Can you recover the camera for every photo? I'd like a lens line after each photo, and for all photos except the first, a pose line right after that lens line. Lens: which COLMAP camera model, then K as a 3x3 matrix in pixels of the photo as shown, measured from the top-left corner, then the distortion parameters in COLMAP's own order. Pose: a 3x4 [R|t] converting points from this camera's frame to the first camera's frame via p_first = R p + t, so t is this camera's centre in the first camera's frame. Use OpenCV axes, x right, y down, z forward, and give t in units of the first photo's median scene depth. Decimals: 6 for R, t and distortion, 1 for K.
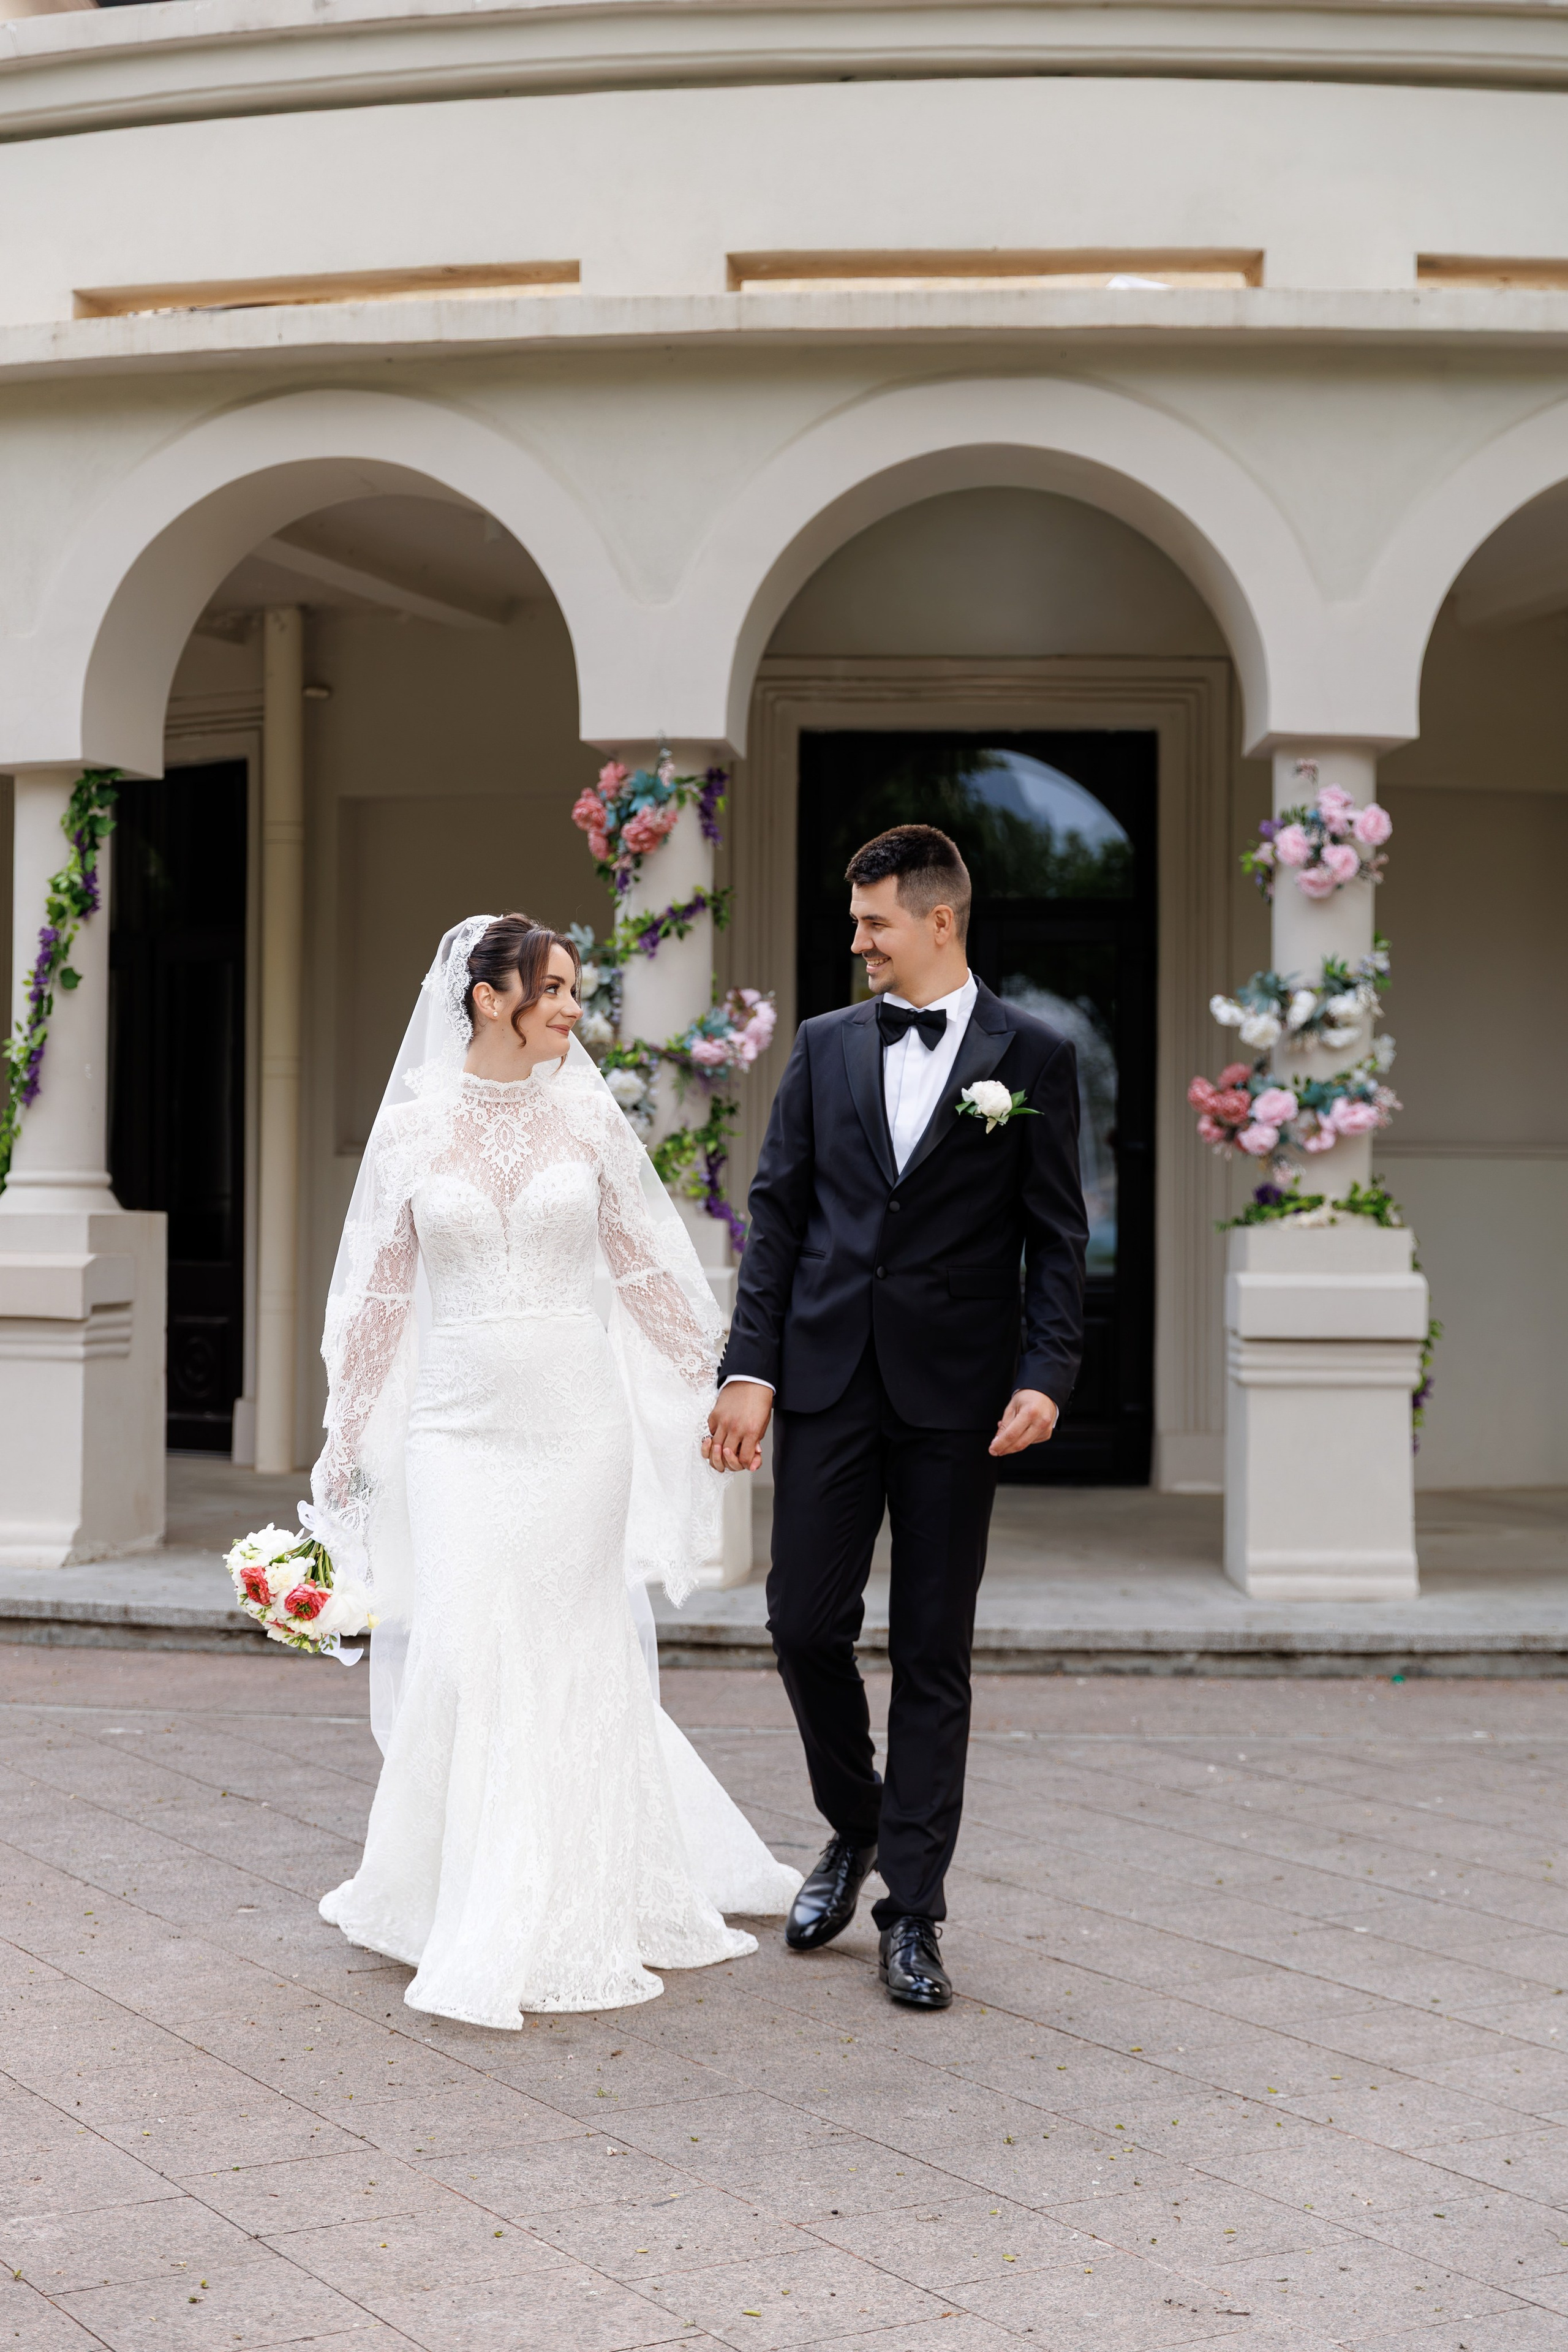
lens RADIAL K [[3586.1, 0, 768.5], [0, 3586.1, 1167.9], [0, 0, 1]] dist [0.001564, 0.000000]
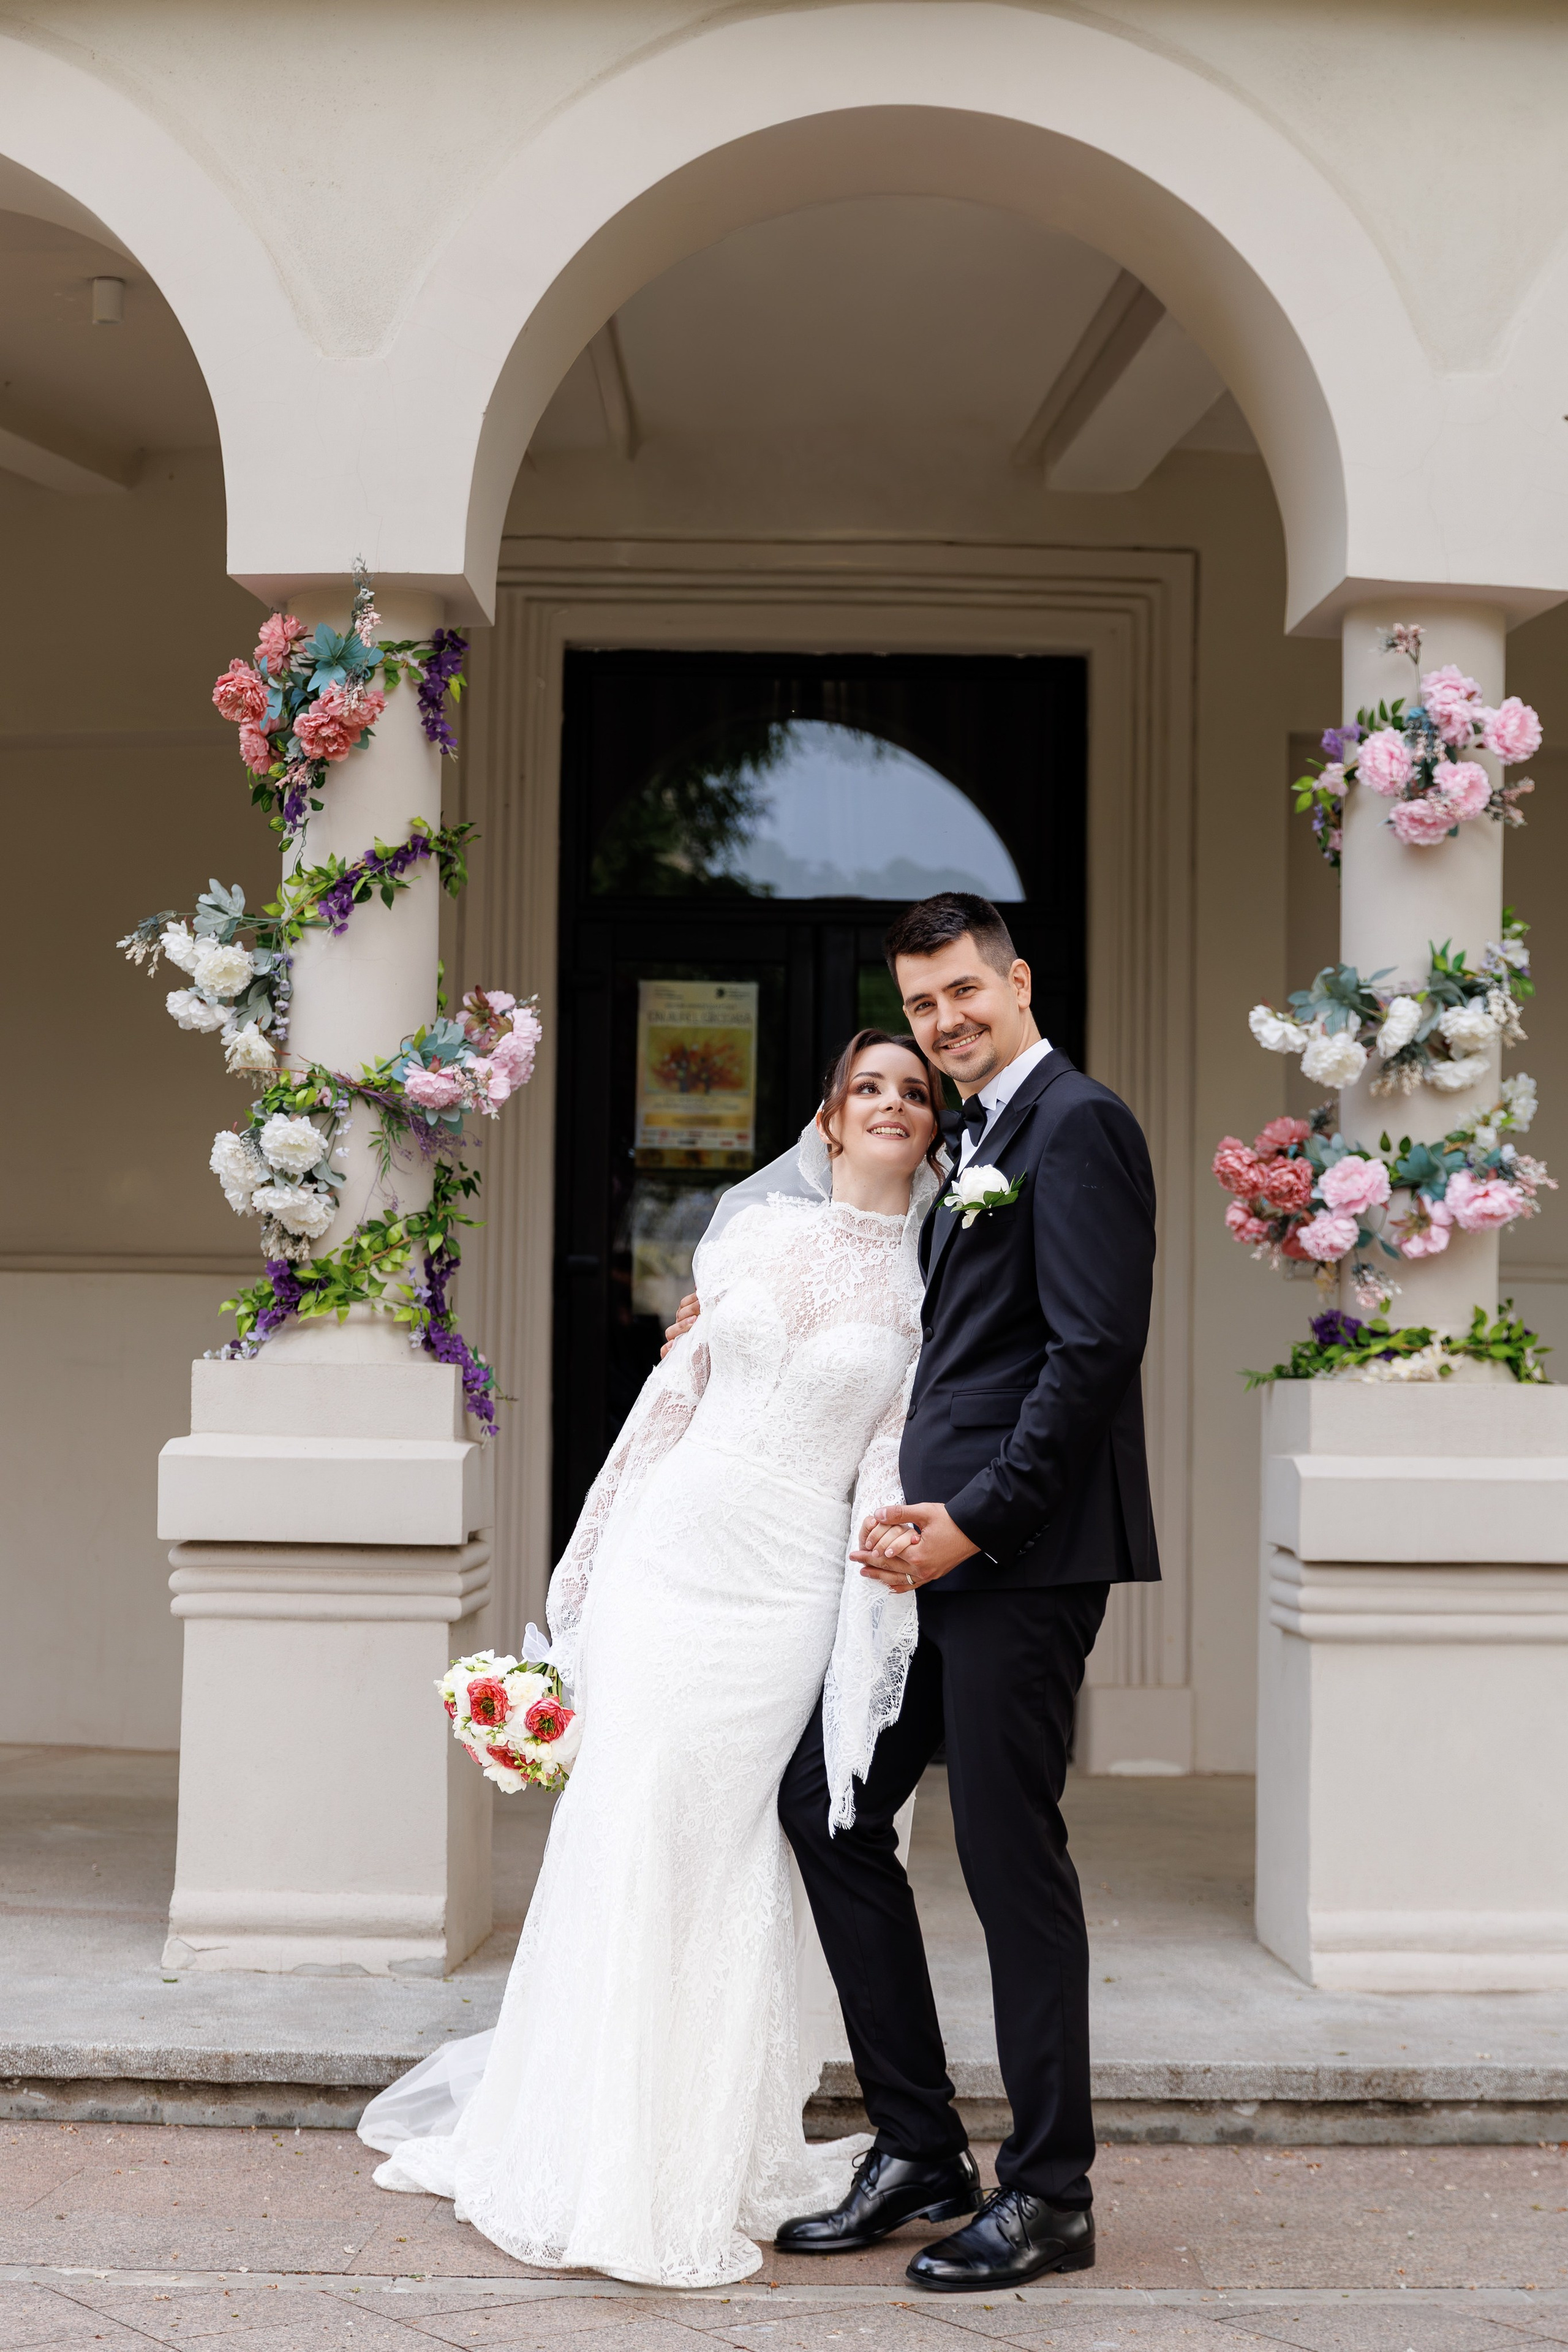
lens RADIAL K [[4098.1, 0, 743.1], [0, 4098.1, 1187.4], [0, 0, 1]] dist [-0.005940, 0.000000]
pose [[0.997908, 0.009127, 0.064003, -0.008391], [-0.007111, 0.999473, -0.031659, 0.006417], [-0.064258, 0.031137, 0.997447, 0.303642]]
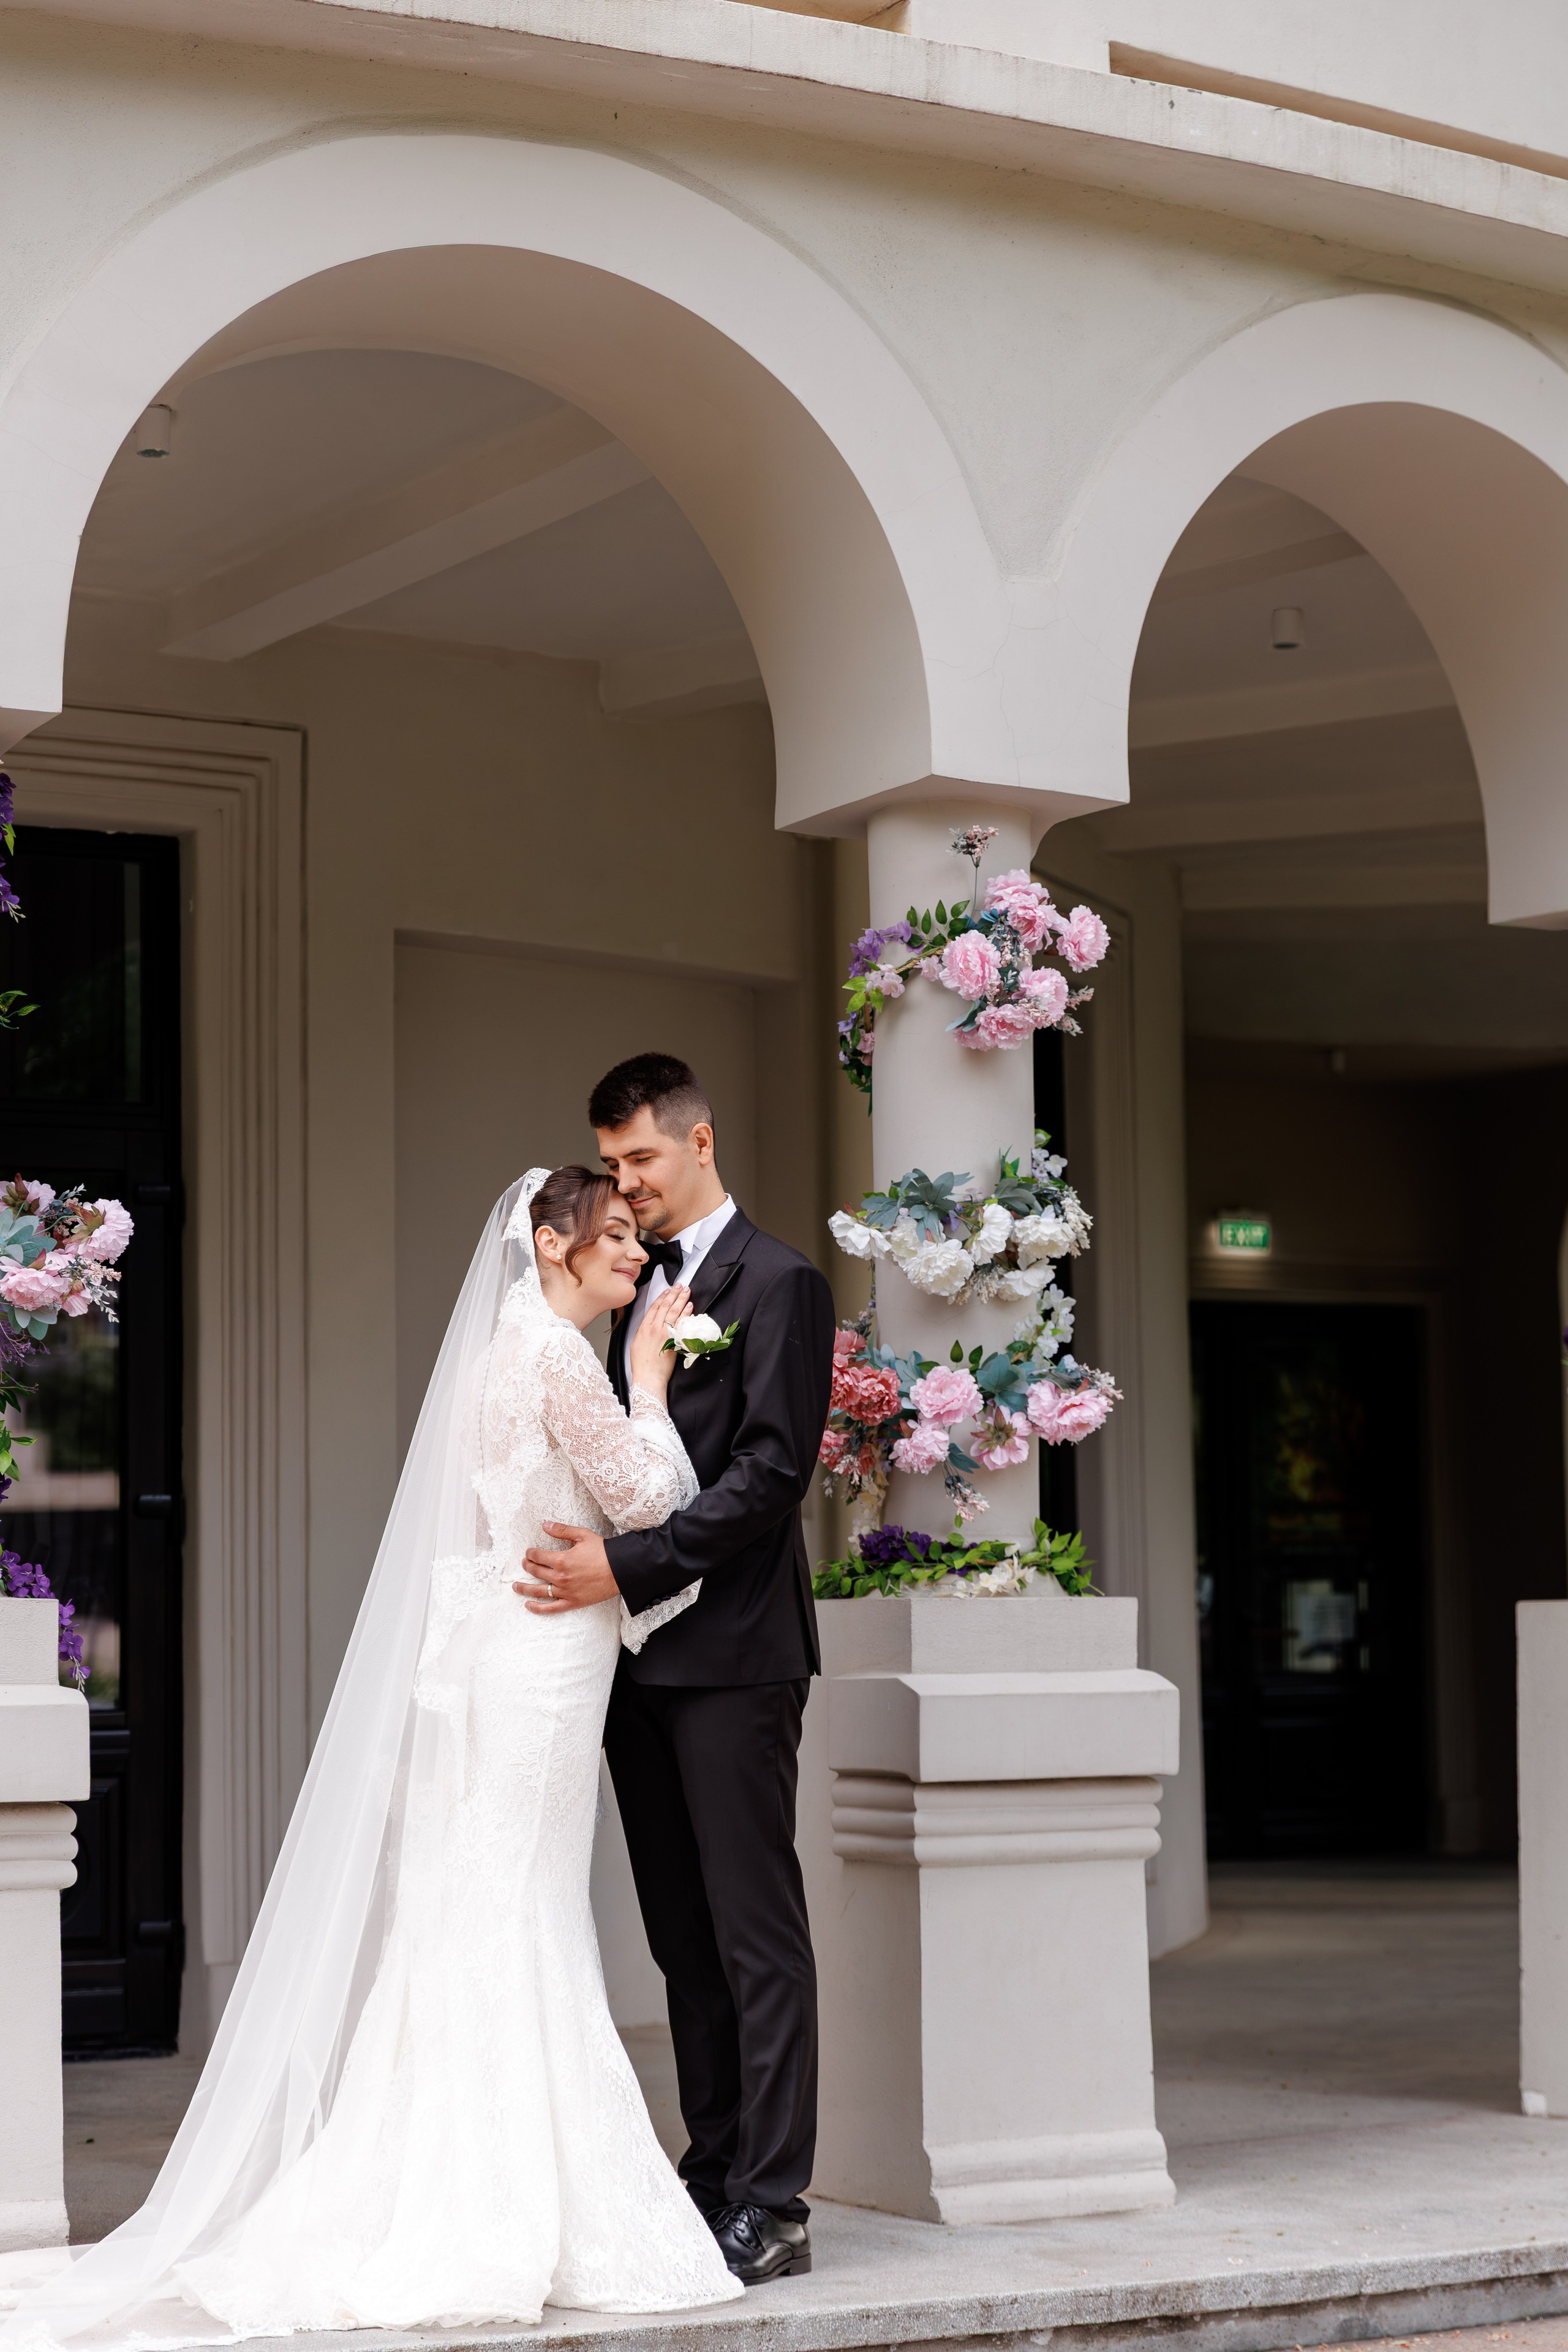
lens RADIAL K [[4597.3, 0, 801.1], [0, 4597.3, 1274.4], [0, 0, 1]] dist [0.001671, 0.000000]
pose [[0.866715, 0.022568, 0.498294, -0.261877], [0.014030, 0.997478, -0.069580, 0.015965], [-0.498607, 0.067297, 0.864212, 0.343441]]
